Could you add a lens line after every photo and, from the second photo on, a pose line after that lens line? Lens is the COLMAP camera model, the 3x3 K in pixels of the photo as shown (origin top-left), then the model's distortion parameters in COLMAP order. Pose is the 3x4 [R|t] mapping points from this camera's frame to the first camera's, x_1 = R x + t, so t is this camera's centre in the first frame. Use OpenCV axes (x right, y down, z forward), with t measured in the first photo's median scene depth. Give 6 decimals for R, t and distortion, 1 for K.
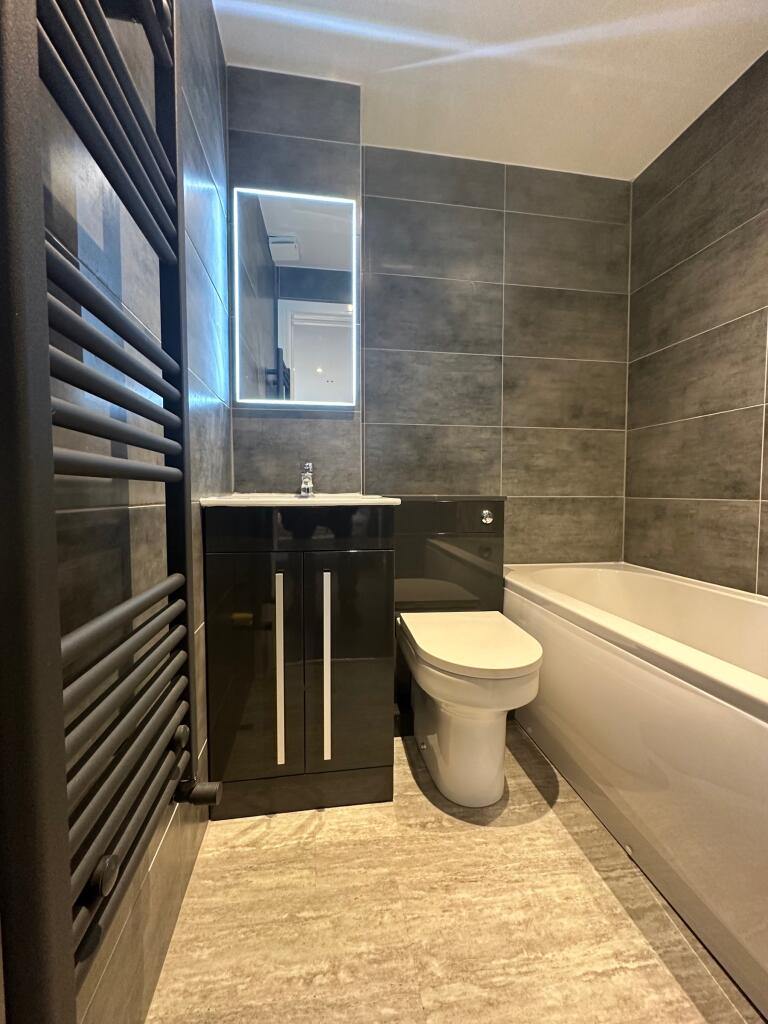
lens RADIAL K [[410.8, 0, 384.0], [0, 410.8, 512.0], [0, 0, 1]] dist [-0.002024, -0.000030]
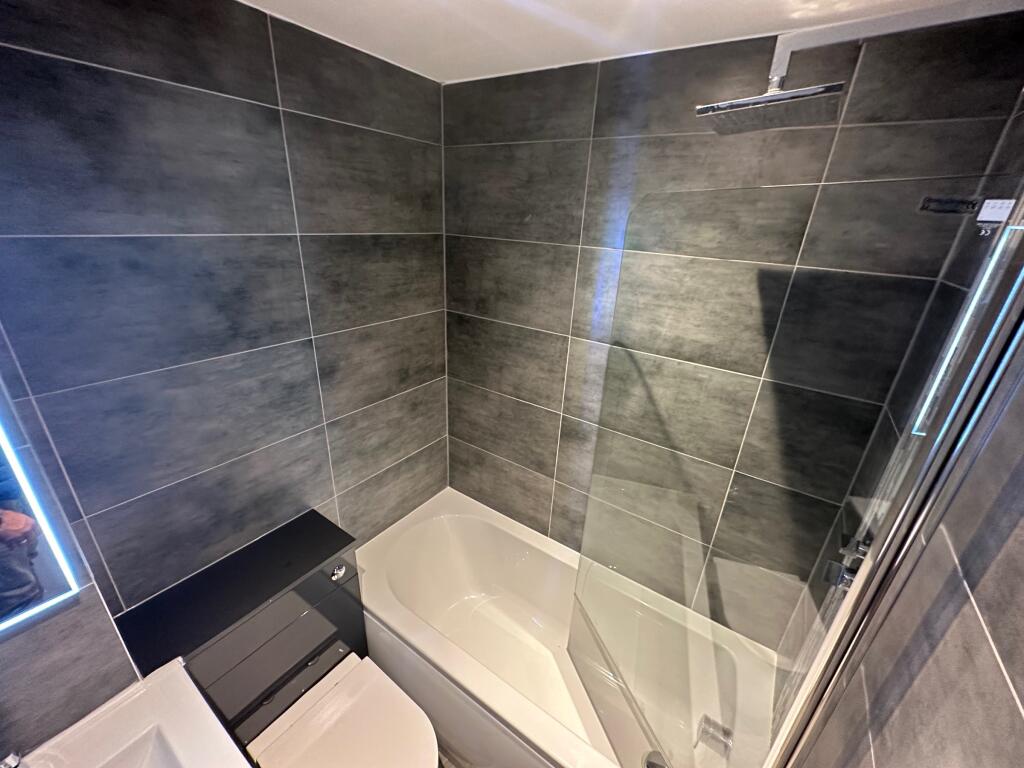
lens RADIAL K [[410.8, 0, 512.0], [0, 410.8, 384.0], [0, 0, 1]] dist [-0.002024, -0.000030]
pose [[0.684328, -0.247090, 0.686034, 0.011564], [-0.015002, 0.935866, 0.352037, -0.562902], [-0.729020, -0.251200, 0.636732, 0.259815]]
